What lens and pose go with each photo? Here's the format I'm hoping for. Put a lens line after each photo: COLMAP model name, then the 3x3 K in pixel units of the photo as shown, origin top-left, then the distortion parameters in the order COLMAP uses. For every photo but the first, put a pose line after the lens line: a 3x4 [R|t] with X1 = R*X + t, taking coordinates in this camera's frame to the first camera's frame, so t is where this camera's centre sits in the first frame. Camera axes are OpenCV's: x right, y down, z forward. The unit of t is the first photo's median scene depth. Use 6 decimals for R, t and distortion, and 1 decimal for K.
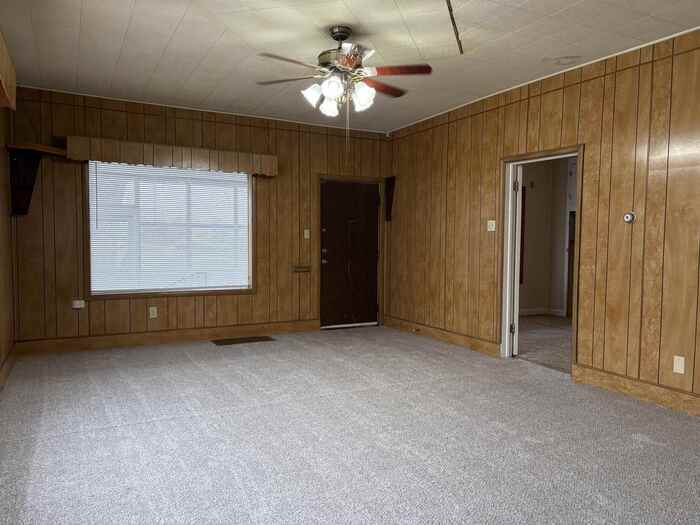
lens RADIAL K [[532.1, 0, 349.7], [0, 532.1, 262.9], [0, 0, 1]] dist [0.051193, -0.038959]
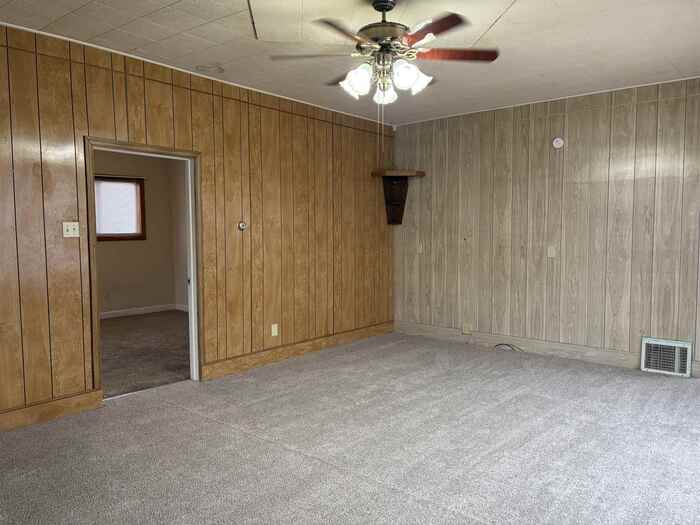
lens RADIAL K [[532.1, 0, 349.5], [0, 532.1, 262.9], [0, 0, 1]] dist [0.051193, -0.038959]
pose [[-0.384111, -0.079179, 0.919885, -0.676262], [0.033621, 0.994456, 0.099636, -0.109778], [-0.922674, 0.069199, -0.379320, 1.211342]]
